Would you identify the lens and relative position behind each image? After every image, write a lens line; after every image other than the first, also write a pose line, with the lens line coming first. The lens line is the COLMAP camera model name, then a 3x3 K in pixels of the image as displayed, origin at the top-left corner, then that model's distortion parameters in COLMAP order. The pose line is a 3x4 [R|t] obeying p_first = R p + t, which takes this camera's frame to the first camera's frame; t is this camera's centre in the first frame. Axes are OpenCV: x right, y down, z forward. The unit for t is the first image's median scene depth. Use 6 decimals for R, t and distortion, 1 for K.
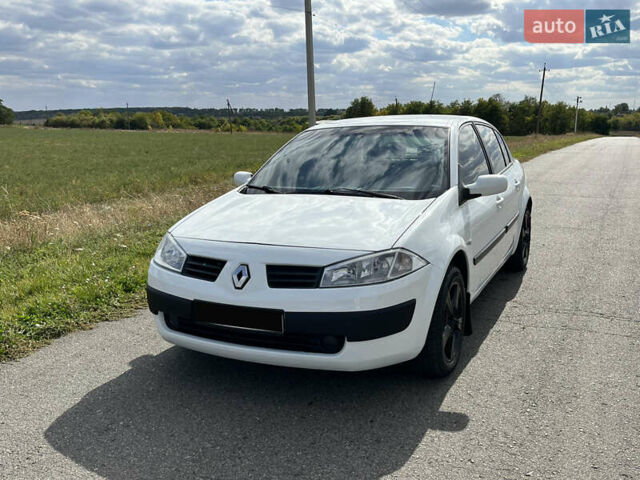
lens RADIAL K [[610.7, 0, 320.0], [0, 610.7, 240.0], [0, 0, 1]] dist [0.026764, -0.000405]
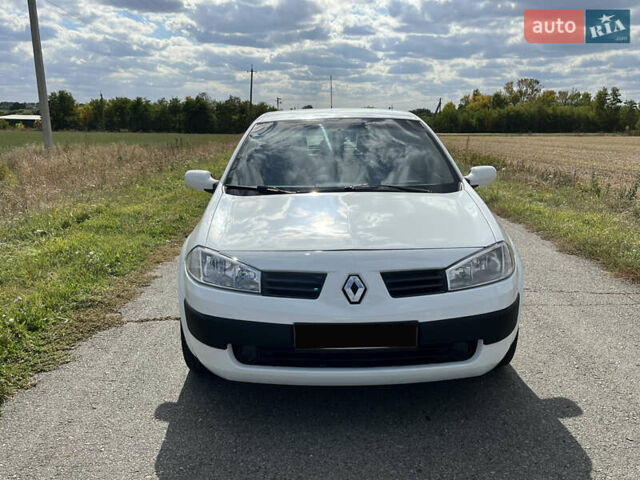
lens RADIAL K [[610.7, 0, 320.0], [0, 610.7, 240.0], [0, 0, 1]] dist [0.026764, -0.000405]
pose [[0.893173, -0.077091, 0.443055, -0.497624], [0.075567, 0.996917, 0.021123, -0.028431], [-0.443318, 0.014613, 0.896245, 0.222279]]
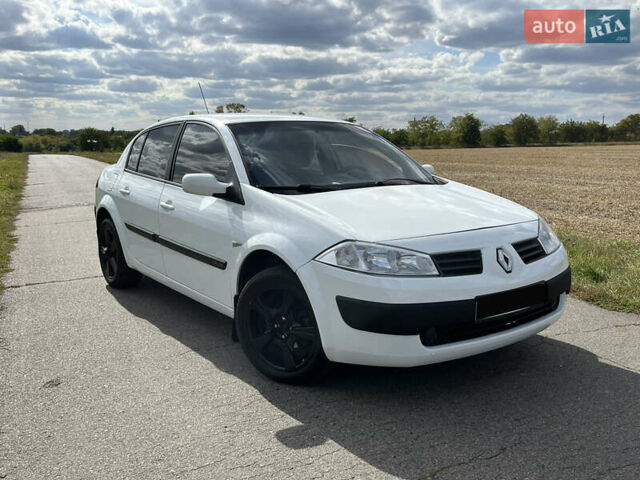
lens RADIAL K [[610.7, 0, 320.0], [0, 610.7, 240.0], [0, 0, 1]] dist [0.026764, -0.000405]
pose [[0.487266, -0.125769, 0.864149, -1.006009], [0.163947, 0.985153, 0.050935, -0.063591], [-0.857726, 0.116855, 0.500651, 0.686506]]
